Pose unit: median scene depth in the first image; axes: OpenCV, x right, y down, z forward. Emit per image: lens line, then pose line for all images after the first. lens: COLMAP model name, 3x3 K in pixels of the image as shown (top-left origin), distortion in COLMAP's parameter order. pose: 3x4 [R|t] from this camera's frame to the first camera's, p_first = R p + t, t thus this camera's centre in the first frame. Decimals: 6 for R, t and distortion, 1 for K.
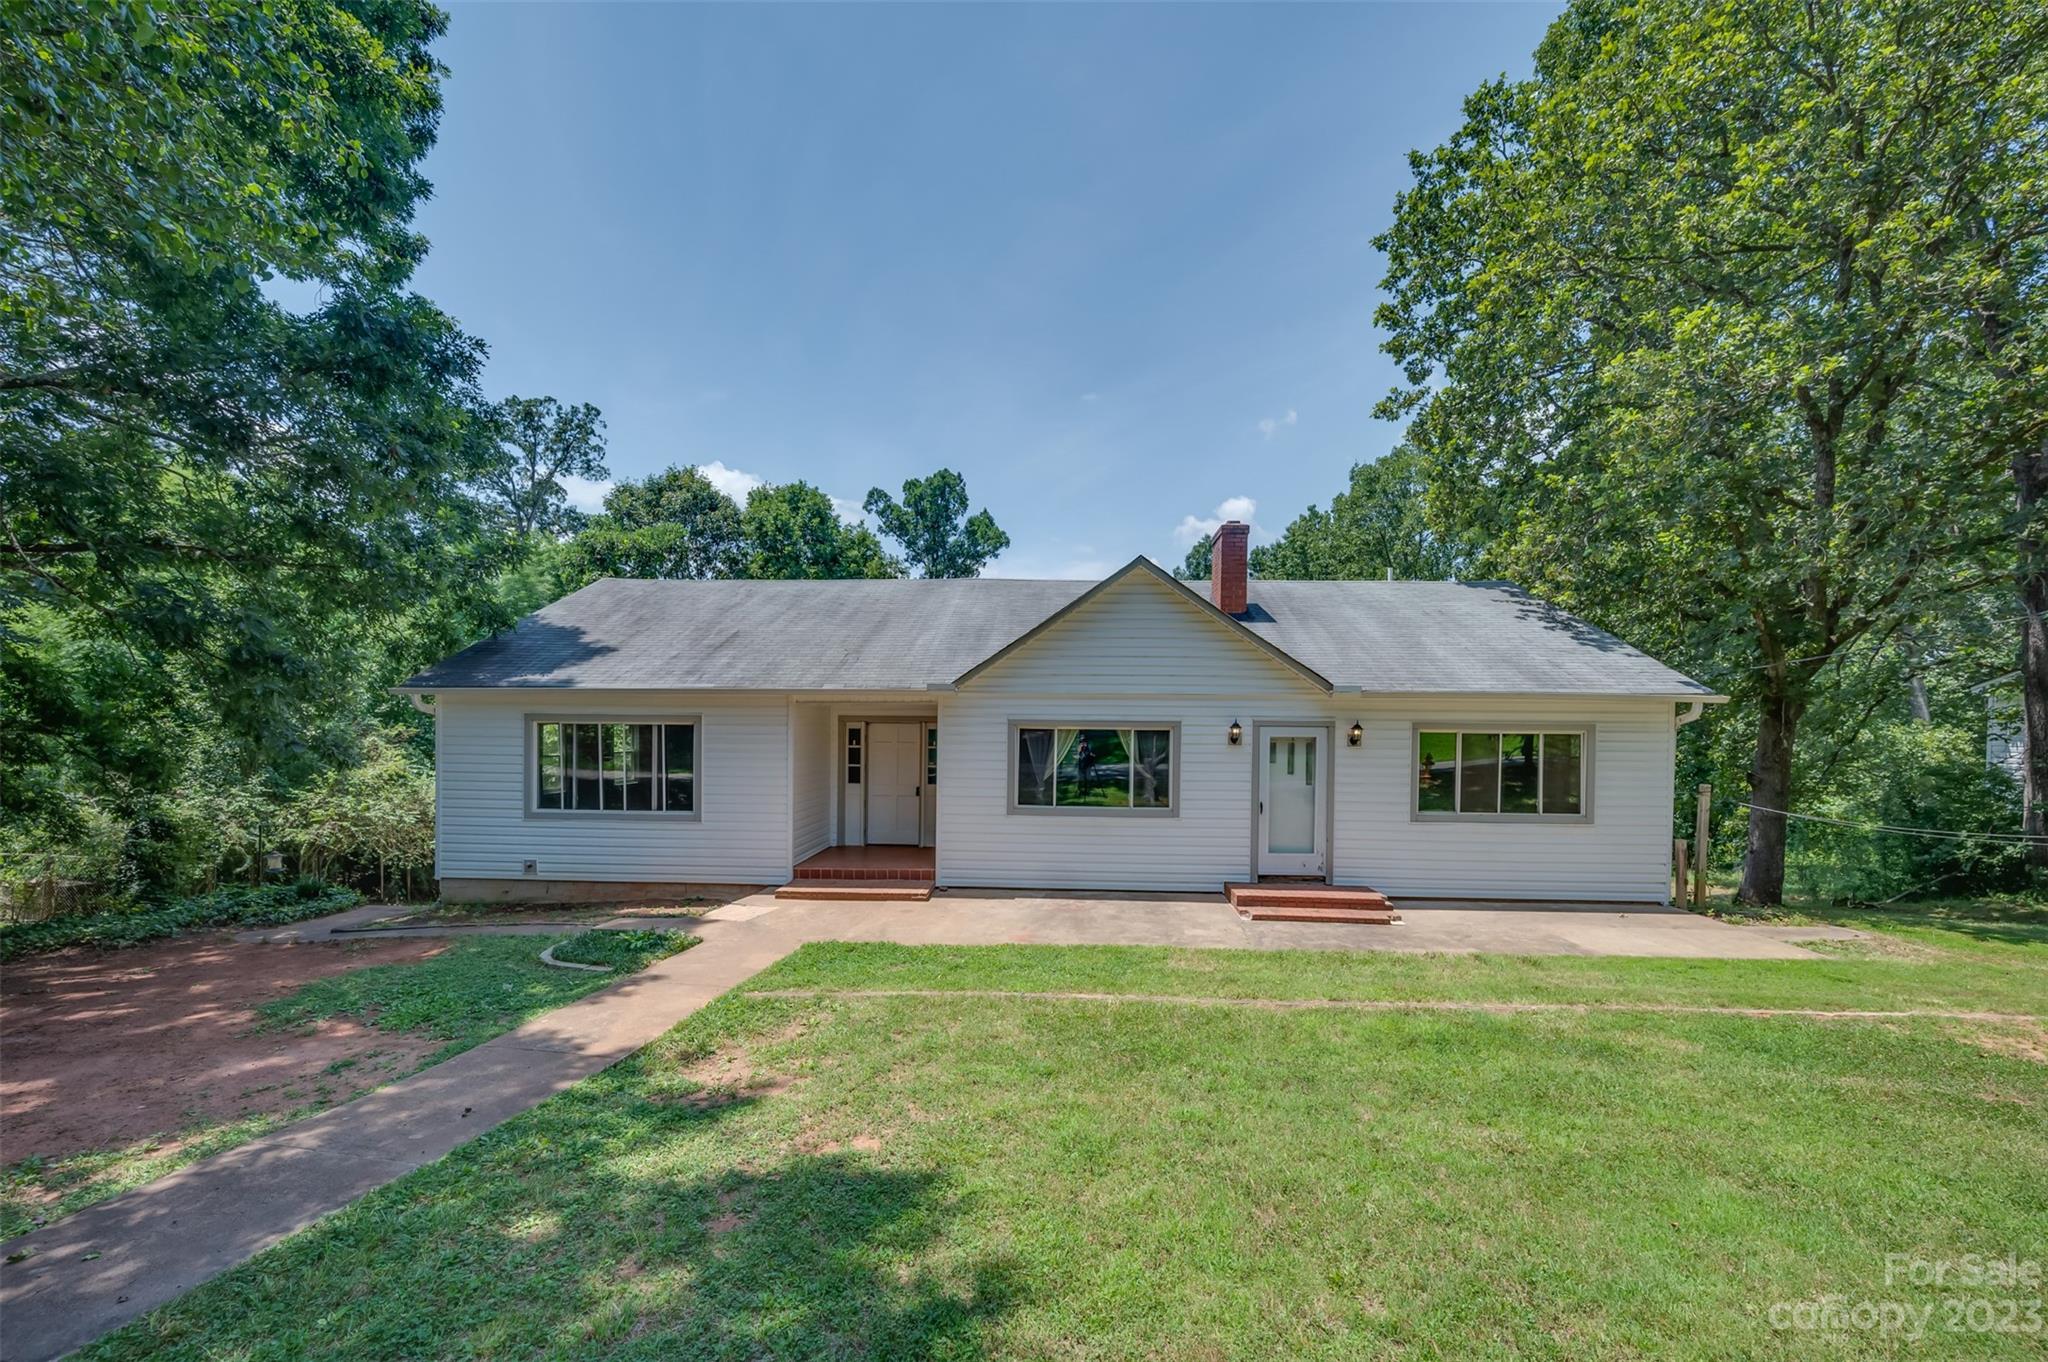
lens RADIAL K [[749.7, 0, 1022.3], [0, 749.7, 778.2], [0, 0, 1]] dist [0.001095, 0.000011]
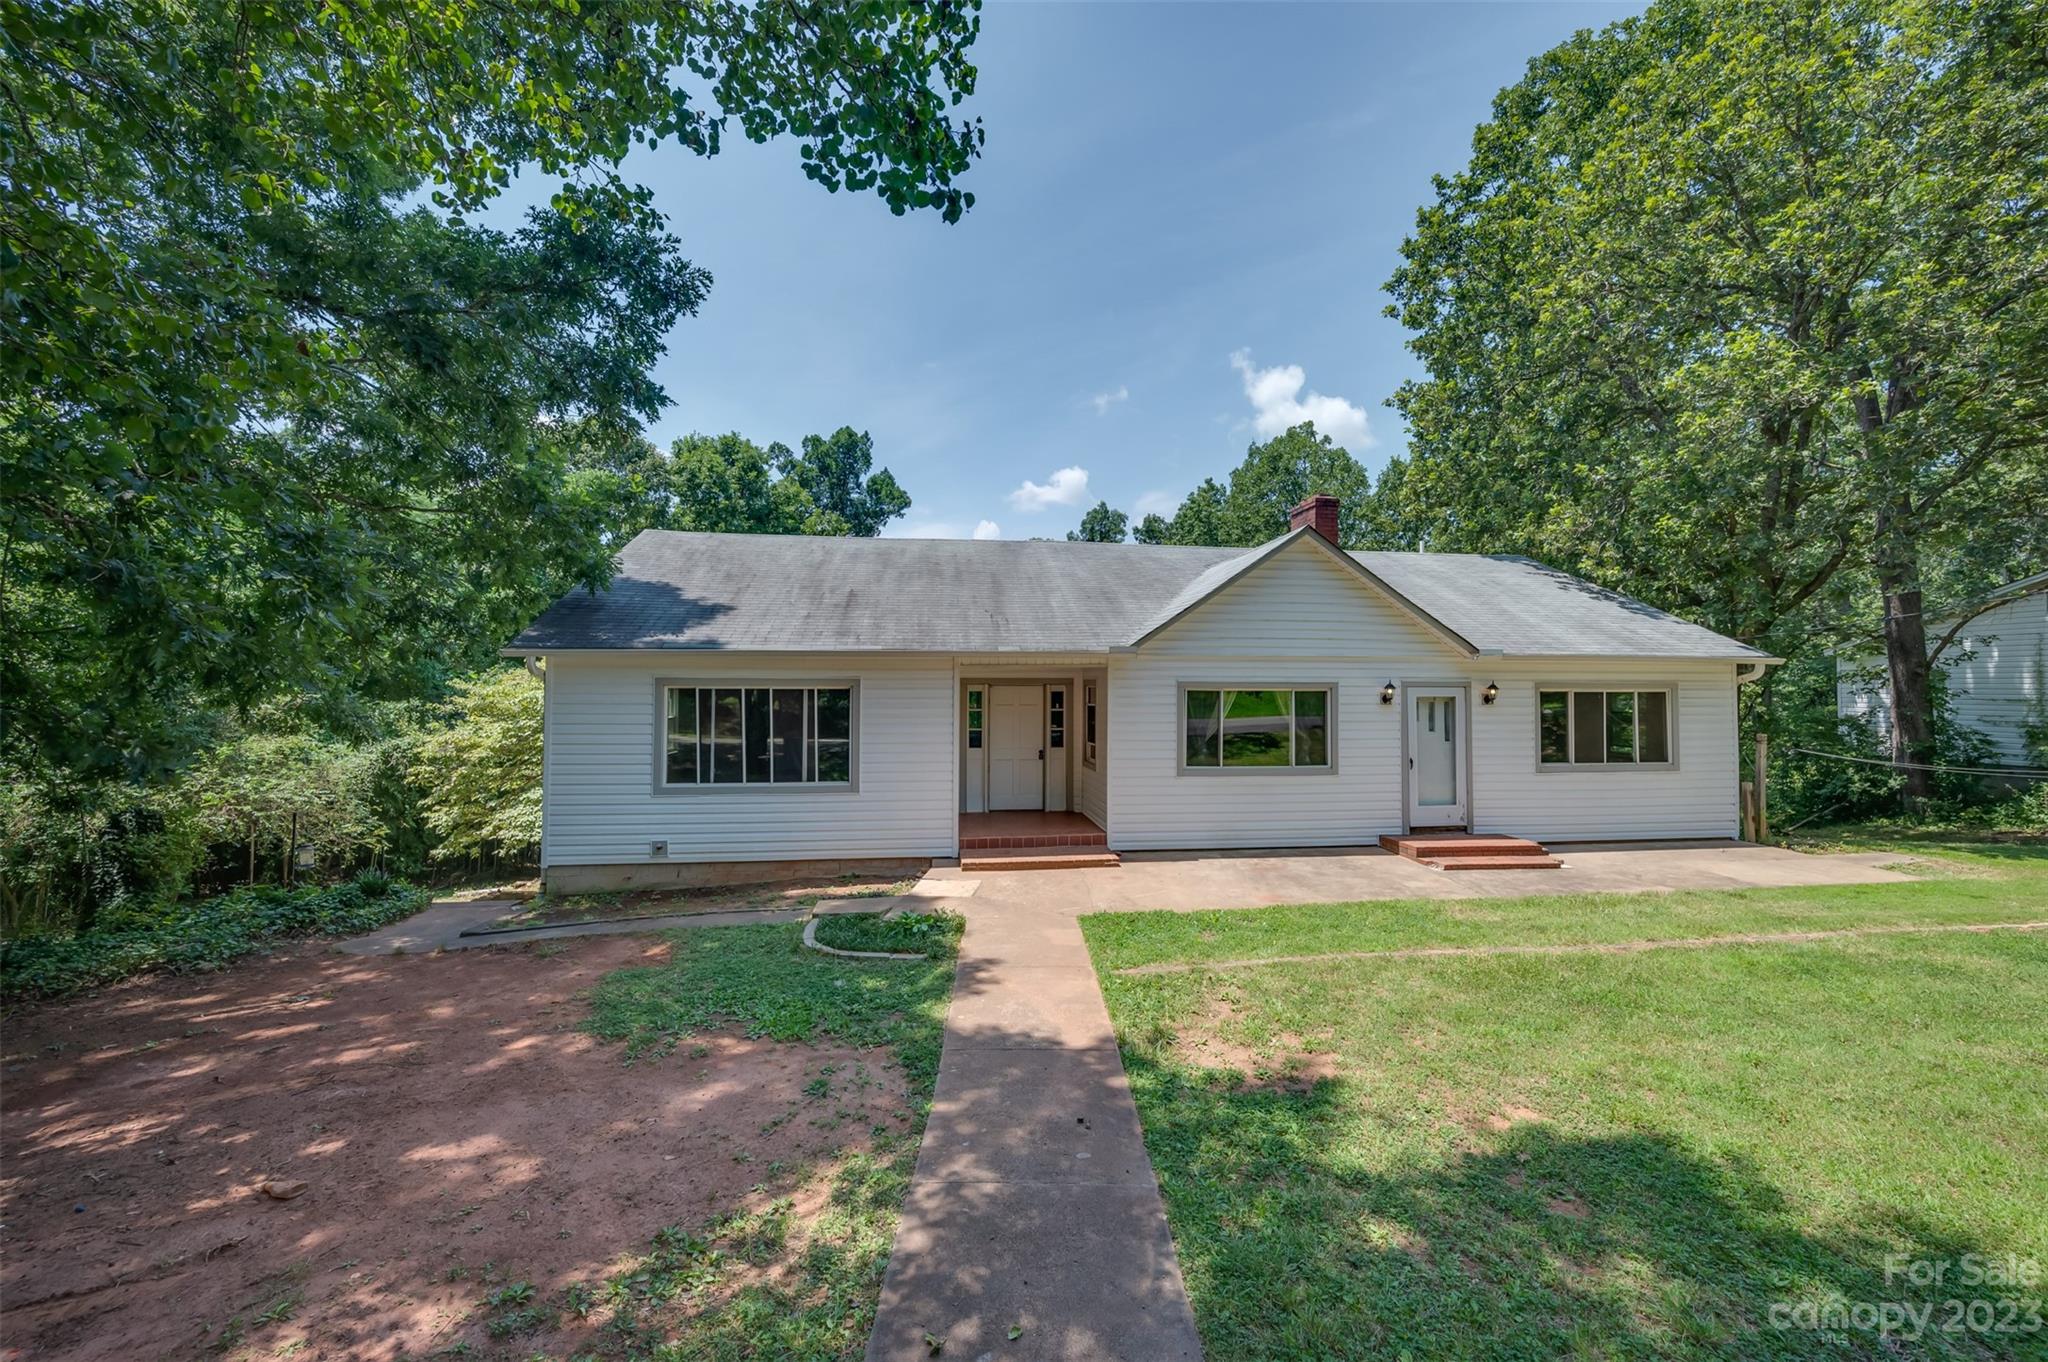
lens RADIAL K [[749.5, 0, 1027.2], [0, 749.5, 706.2], [0, 0, 1]] dist [-0.000416, 0.000019]
pose [[0.985686, -0.010845, 0.168245, -0.380225], [0.017859, 0.999031, -0.040234, -0.008048], [-0.167646, 0.042663, 0.984924, 0.040912]]
